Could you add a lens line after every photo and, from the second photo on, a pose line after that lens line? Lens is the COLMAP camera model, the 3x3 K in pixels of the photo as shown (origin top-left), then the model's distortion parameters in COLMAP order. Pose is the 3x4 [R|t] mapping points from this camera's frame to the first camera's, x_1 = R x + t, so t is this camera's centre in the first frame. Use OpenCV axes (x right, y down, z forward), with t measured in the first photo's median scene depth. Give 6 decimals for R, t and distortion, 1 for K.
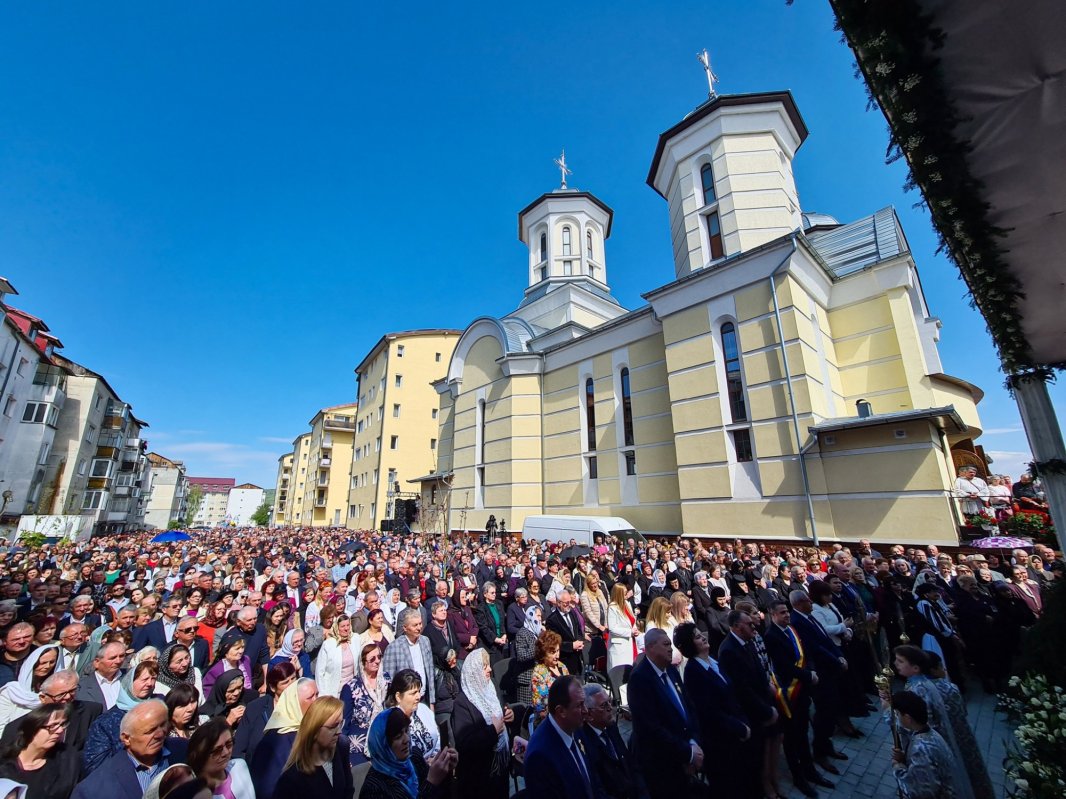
lens RADIAL K [[425.9, 0, 533.0], [0, 425.9, 399.5], [0, 0, 1]] dist [-0.000851, 0.000275]
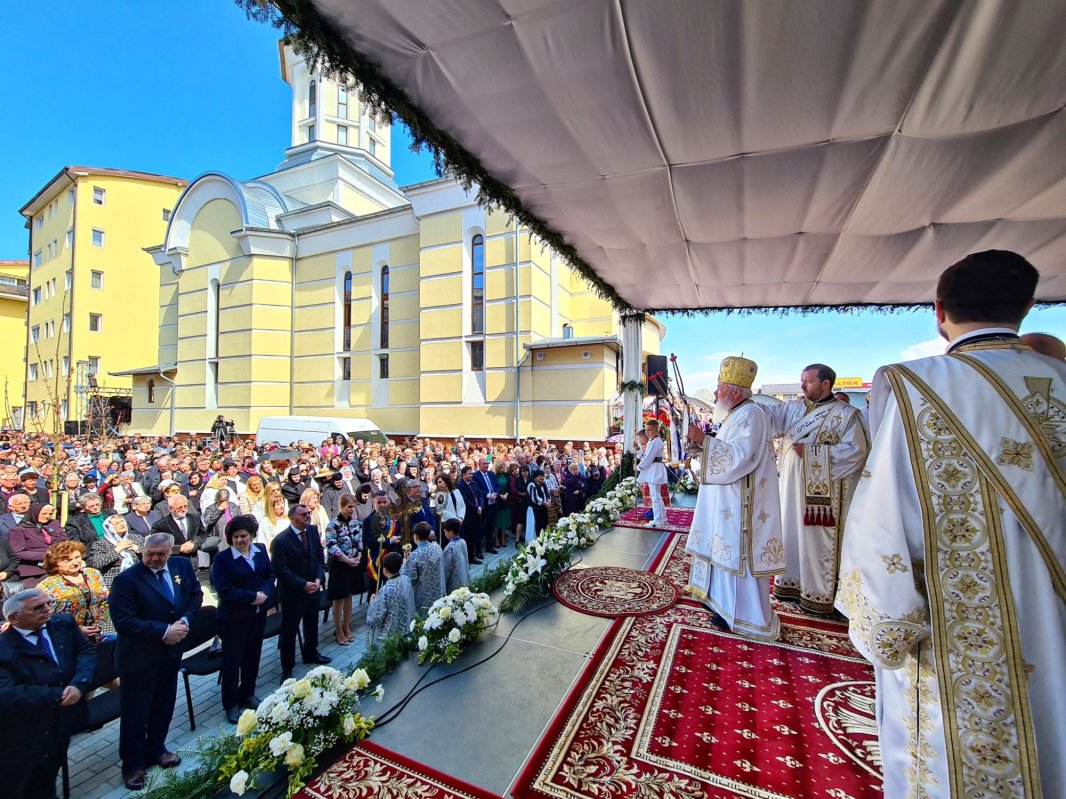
lens RADIAL K [[425.9, 0, 533.0], [0, 425.9, 399.5], [0, 0, 1]] dist [-0.000851, 0.000275]
pose [[0.906146, 0.025075, 0.422222, 0.096784], [-0.117516, 0.973864, 0.194369, -0.006530], [-0.406313, -0.225745, 0.885409, -0.025586]]
